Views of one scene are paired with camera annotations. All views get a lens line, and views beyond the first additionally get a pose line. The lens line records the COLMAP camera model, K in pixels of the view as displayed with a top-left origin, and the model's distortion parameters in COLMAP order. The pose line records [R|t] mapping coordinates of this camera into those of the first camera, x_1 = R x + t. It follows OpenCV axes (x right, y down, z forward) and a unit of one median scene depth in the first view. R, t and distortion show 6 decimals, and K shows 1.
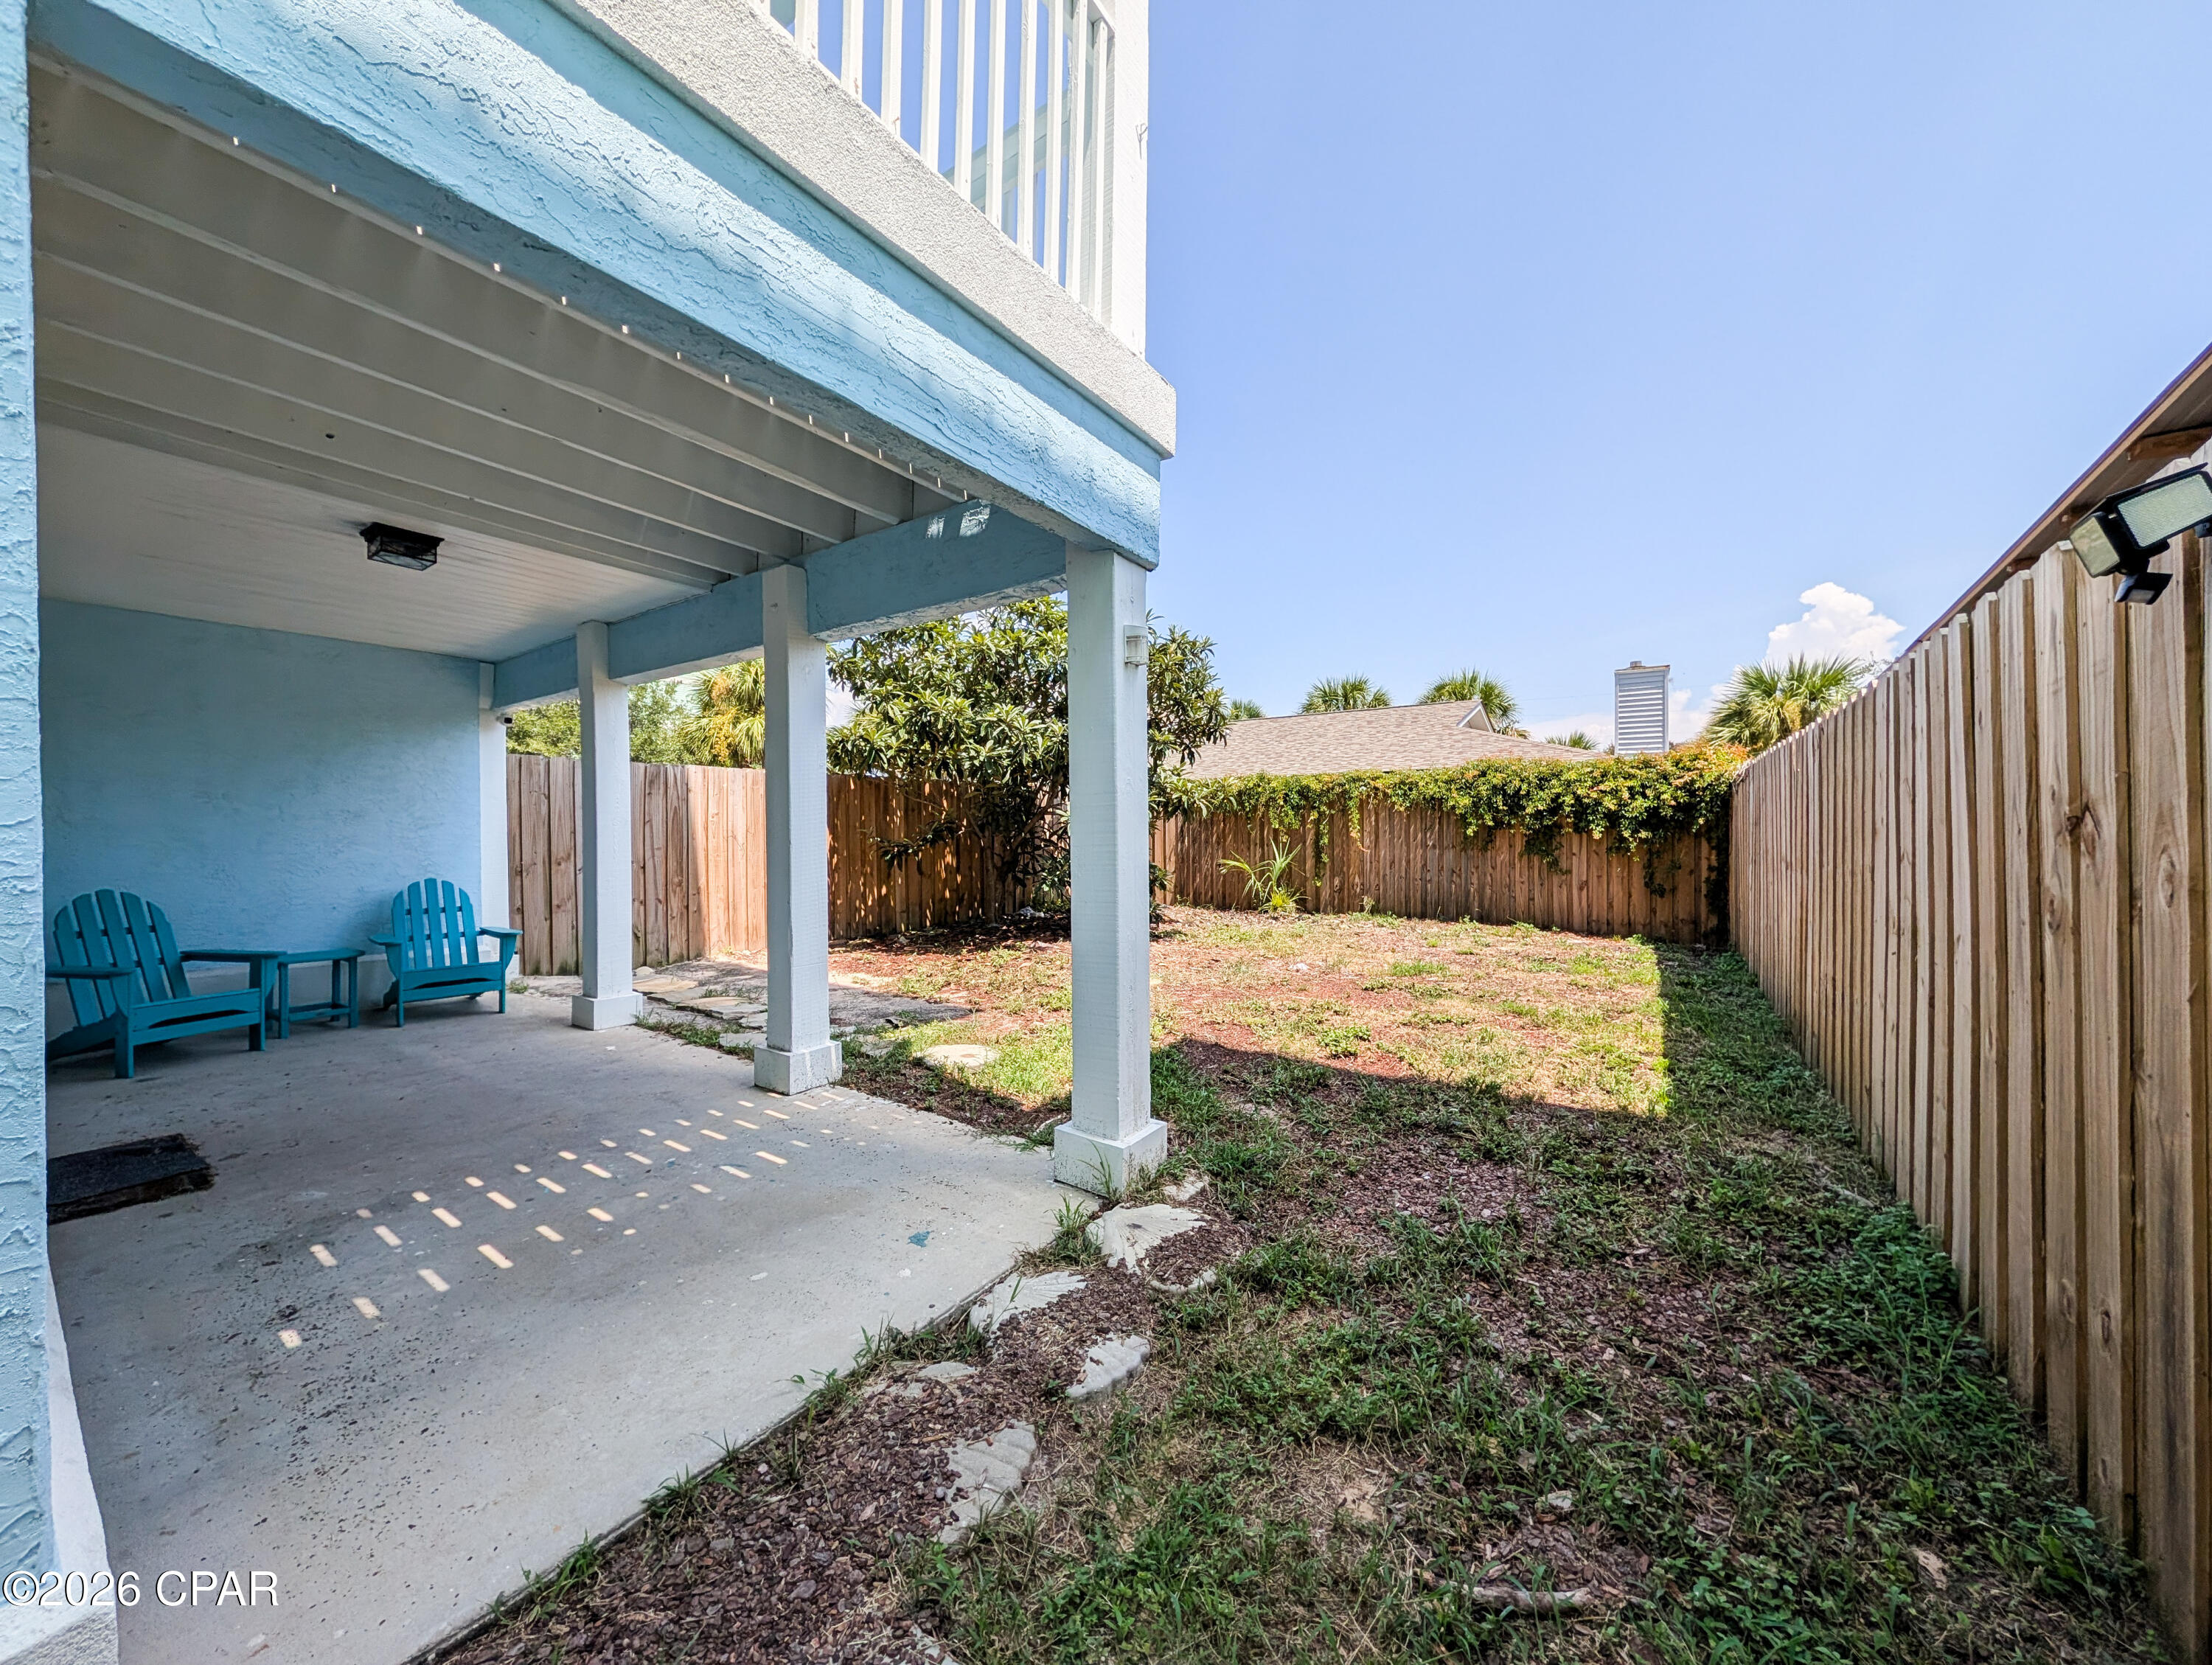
lens RADIAL K [[822.4, 0, 1110.9], [0, 822.4, 825.5], [0, 0, 1]] dist [-0.001246, 0.000123]
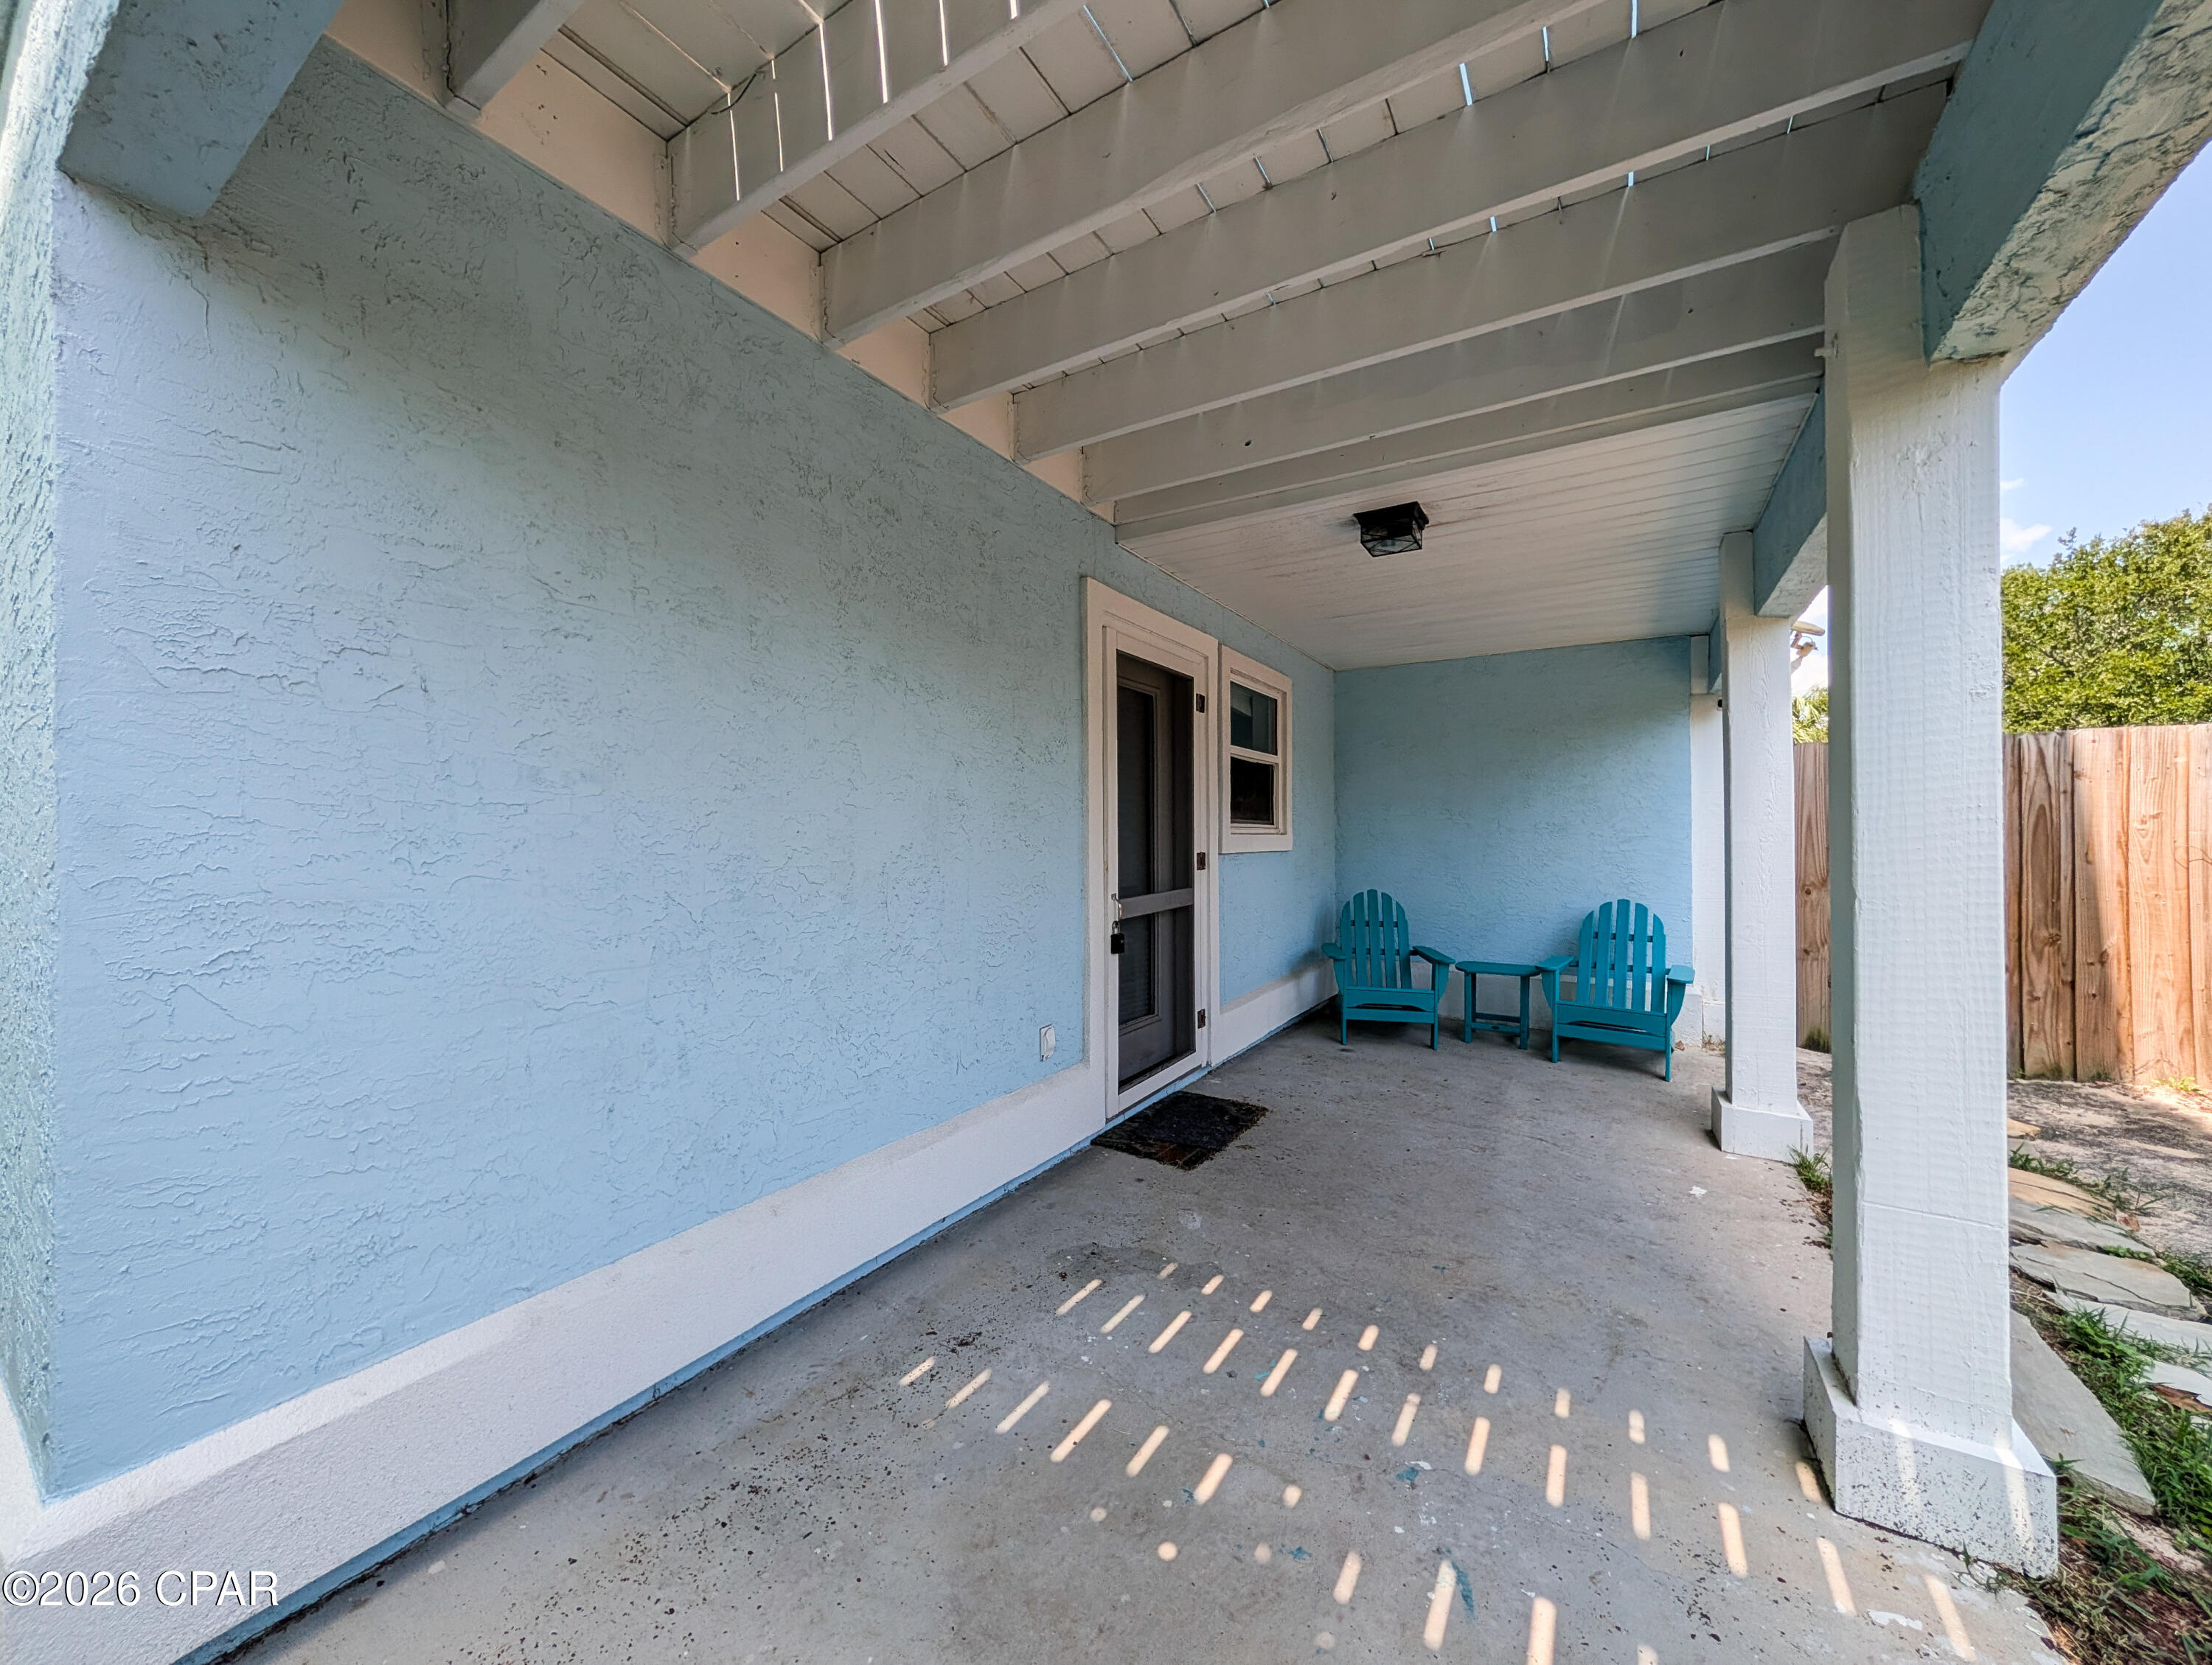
lens RADIAL K [[822.4, 0, 971.7], [0, 822.4, 821.8], [0, 0, 1]] dist [-0.001246, 0.000123]
pose [[0.061423, -0.019582, -0.997920, -0.006785], [0.001521, 0.999808, -0.019526, -0.003628], [0.998111, -0.000319, 0.061441, 0.545526]]
